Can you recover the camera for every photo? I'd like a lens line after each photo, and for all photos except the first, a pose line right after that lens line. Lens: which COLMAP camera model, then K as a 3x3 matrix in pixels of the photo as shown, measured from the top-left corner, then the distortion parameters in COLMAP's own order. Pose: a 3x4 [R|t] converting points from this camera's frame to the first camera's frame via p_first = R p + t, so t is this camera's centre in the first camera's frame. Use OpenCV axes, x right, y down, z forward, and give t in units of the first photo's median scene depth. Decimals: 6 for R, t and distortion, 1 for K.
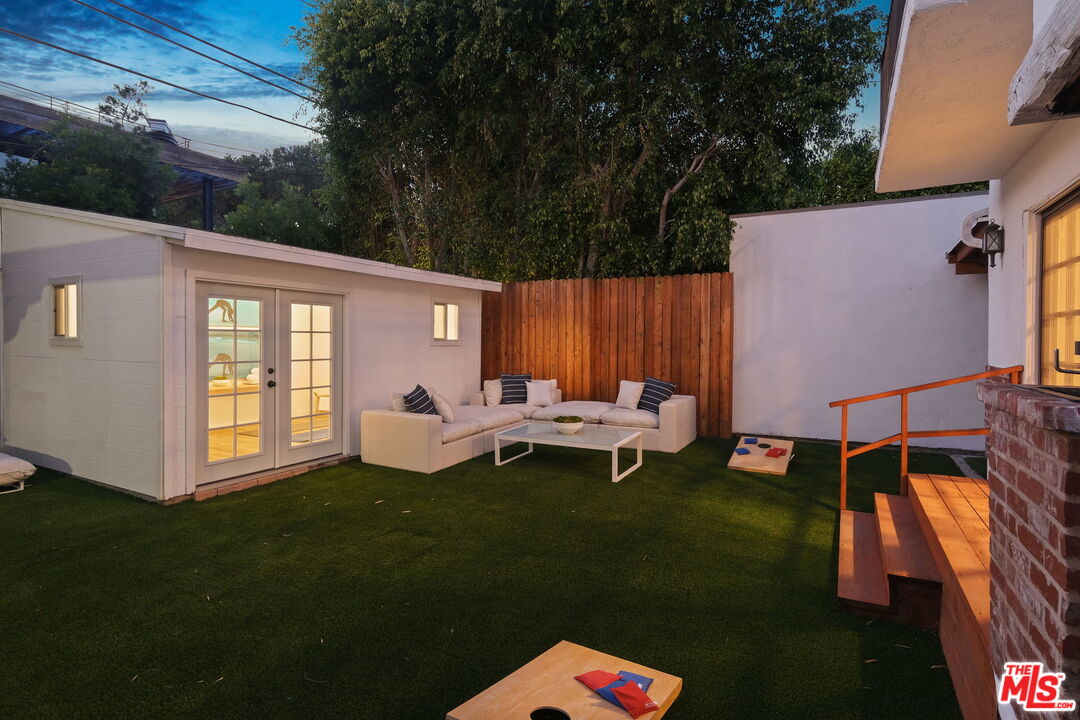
lens RADIAL K [[547.1, 0, 541.1], [0, 547.1, 338.4], [0, 0, 1]] dist [-0.000643, -0.000819]
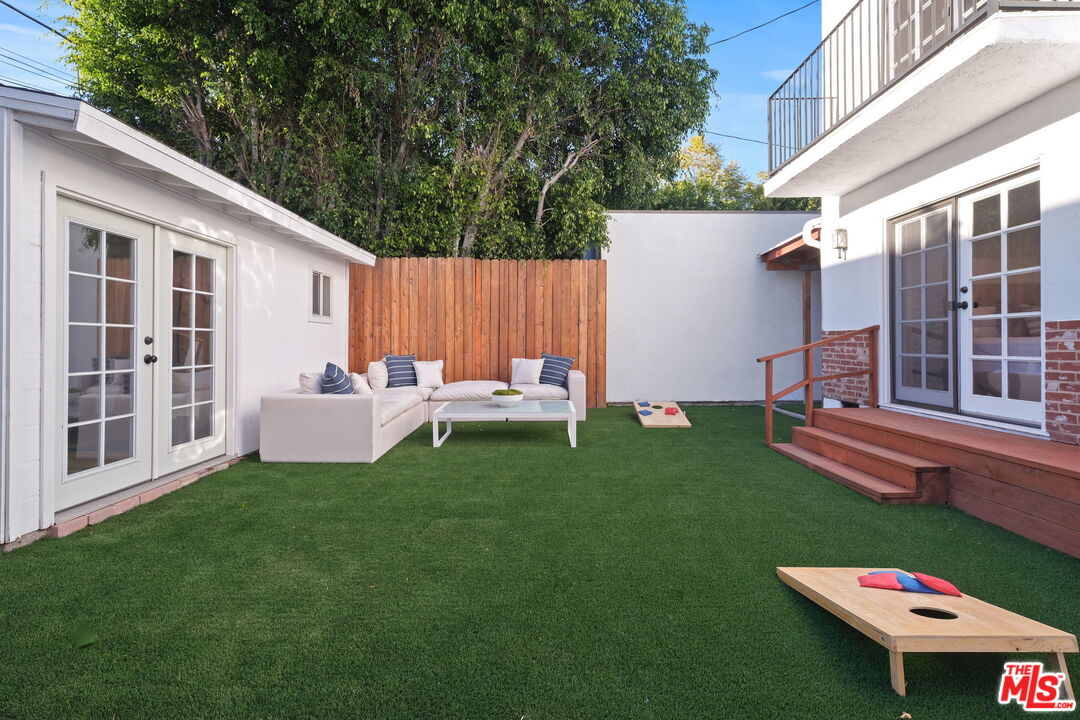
lens RADIAL K [[518.3, 0, 544.5], [0, 518.3, 332.9], [0, 0, 1]] dist [0.002238, 0.000623]
pose [[0.873253, 0.005909, 0.487231, -0.278648], [0.002581, 0.999856, -0.016752, 0.046362], [-0.487260, 0.015886, 0.873112, 0.127233]]
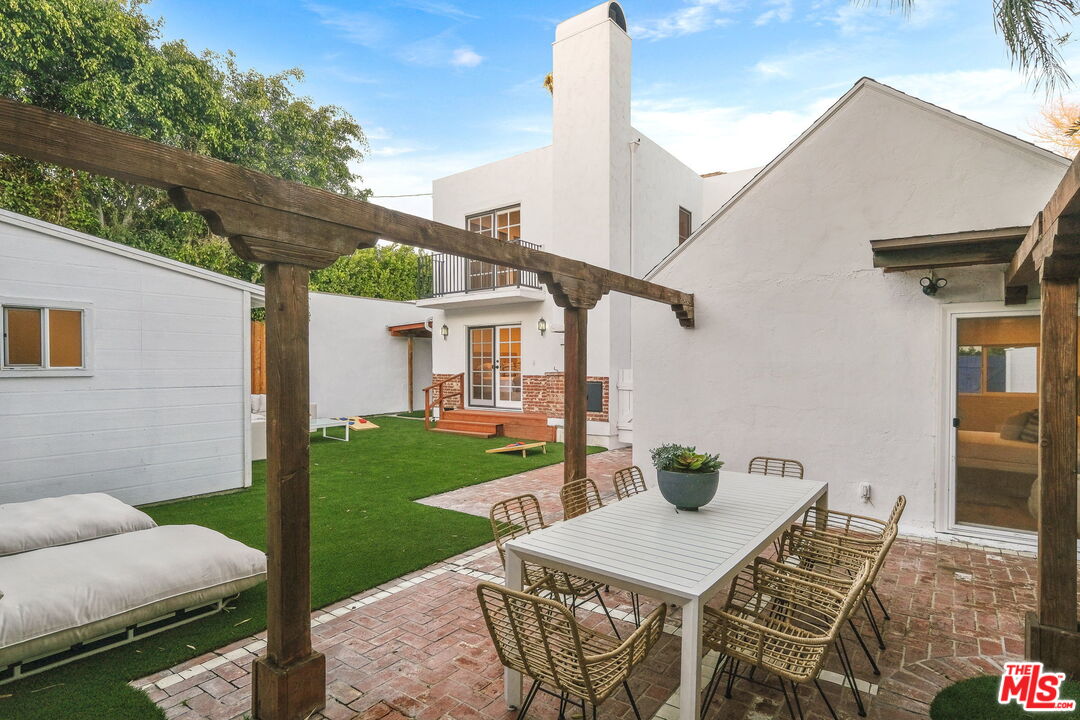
lens RADIAL K [[558.7, 0, 539.7], [0, 558.7, 374.9], [0, 0, 1]] dist [-0.000402, 0.000604]
pose [[0.131368, -0.026102, 0.990990, -1.216066], [0.001041, 0.999656, 0.026193, -0.012922], [-0.991333, -0.002409, 0.131350, 0.061762]]
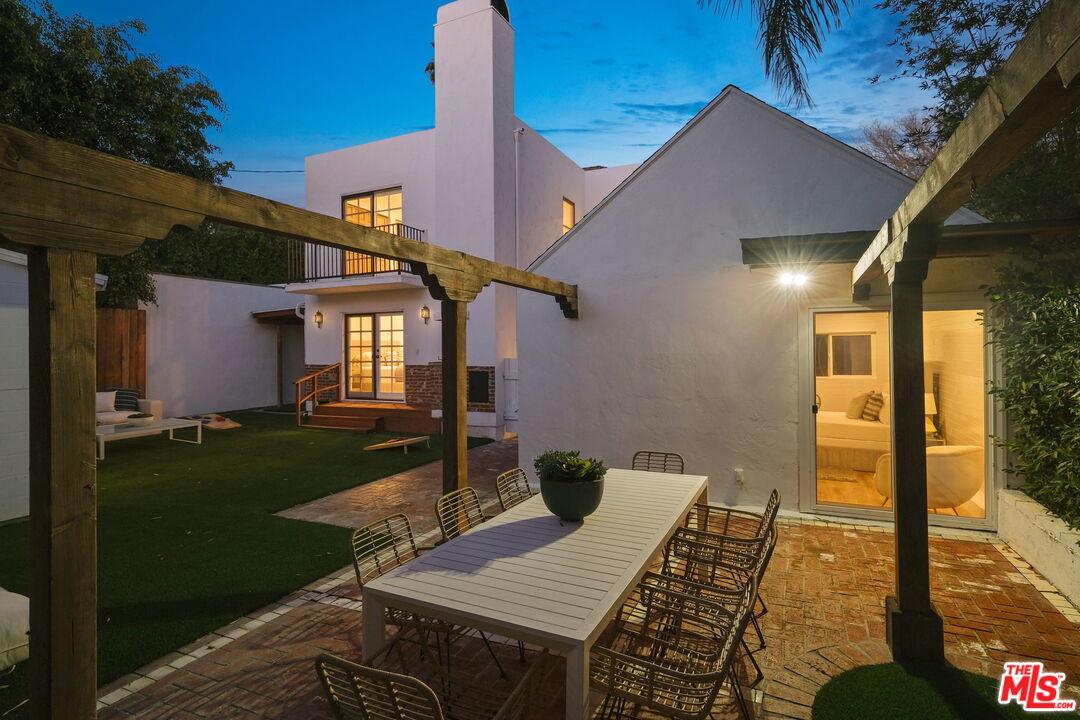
lens RADIAL K [[559.2, 0, 540.8], [0, 559.2, 341.5], [0, 0, 1]] dist [0.002994, 0.000624]
pose [[-0.068752, 0.006558, 0.997612, -1.183513], [0.006753, 0.999959, -0.006108, -0.022656], [-0.997611, 0.006317, -0.068793, 0.055731]]
